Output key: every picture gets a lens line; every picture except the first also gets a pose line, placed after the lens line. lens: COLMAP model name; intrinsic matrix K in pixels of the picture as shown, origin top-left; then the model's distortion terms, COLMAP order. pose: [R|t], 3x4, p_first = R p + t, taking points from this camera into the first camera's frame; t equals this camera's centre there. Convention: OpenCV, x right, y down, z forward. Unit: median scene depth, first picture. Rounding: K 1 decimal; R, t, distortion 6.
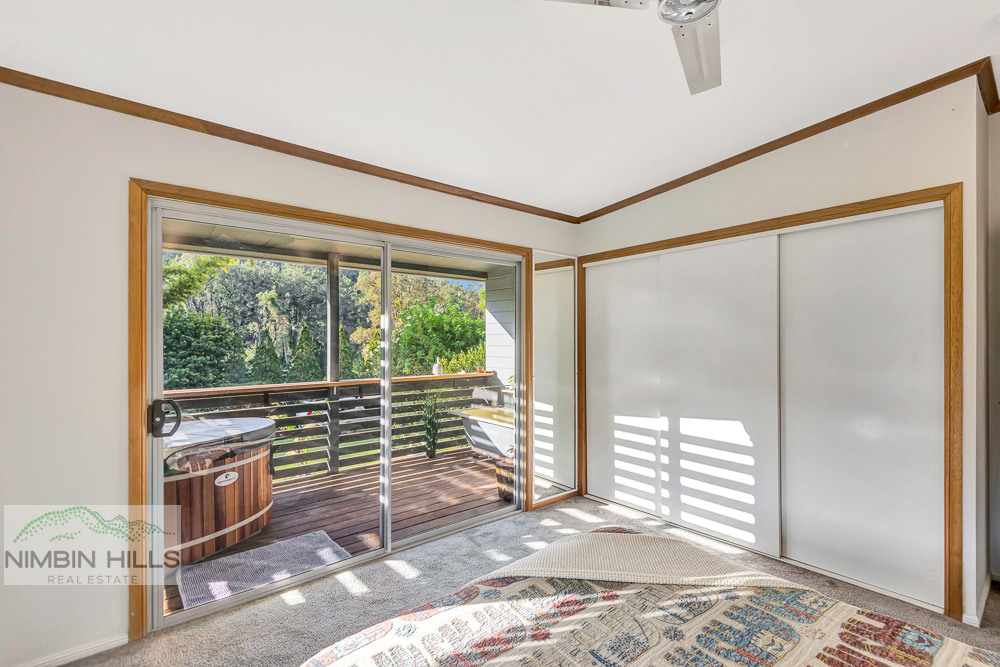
lens RADIAL K [[462.6, 0, 505.2], [0, 462.6, 331.2], [0, 0, 1]] dist [0.002184, -0.000005]
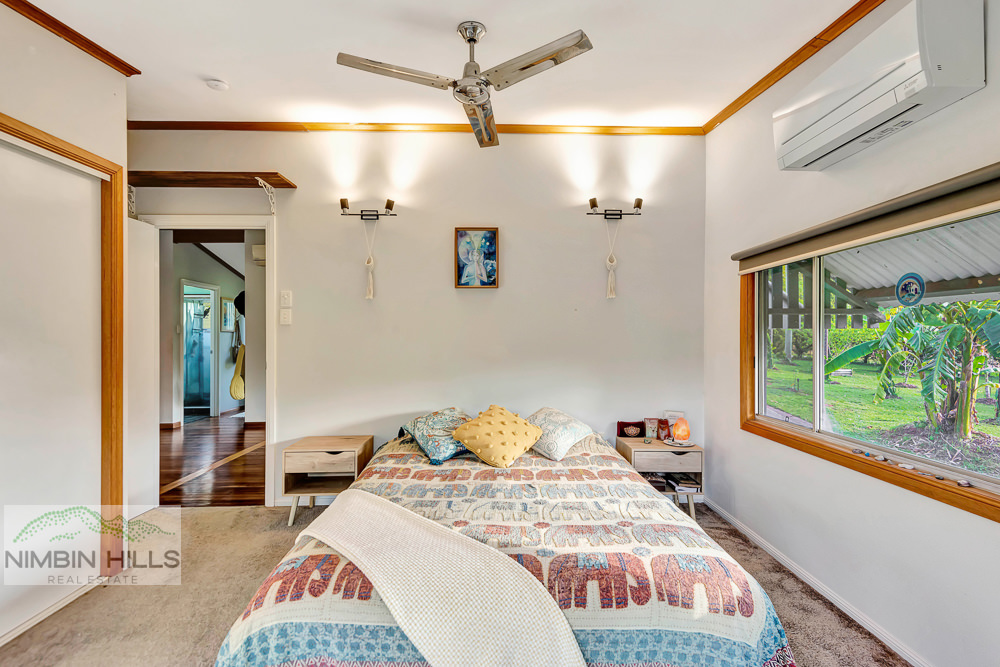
lens RADIAL K [[462.6, 0, 500.0], [0, 462.6, 333.6], [0, 0, 1]] dist [0.002184, -0.000005]
pose [[-0.776152, 0.002215, 0.630542, -0.663919], [-0.006816, 0.999906, -0.011903, 0.116198], [-0.630509, -0.013536, -0.776064, 2.076056]]
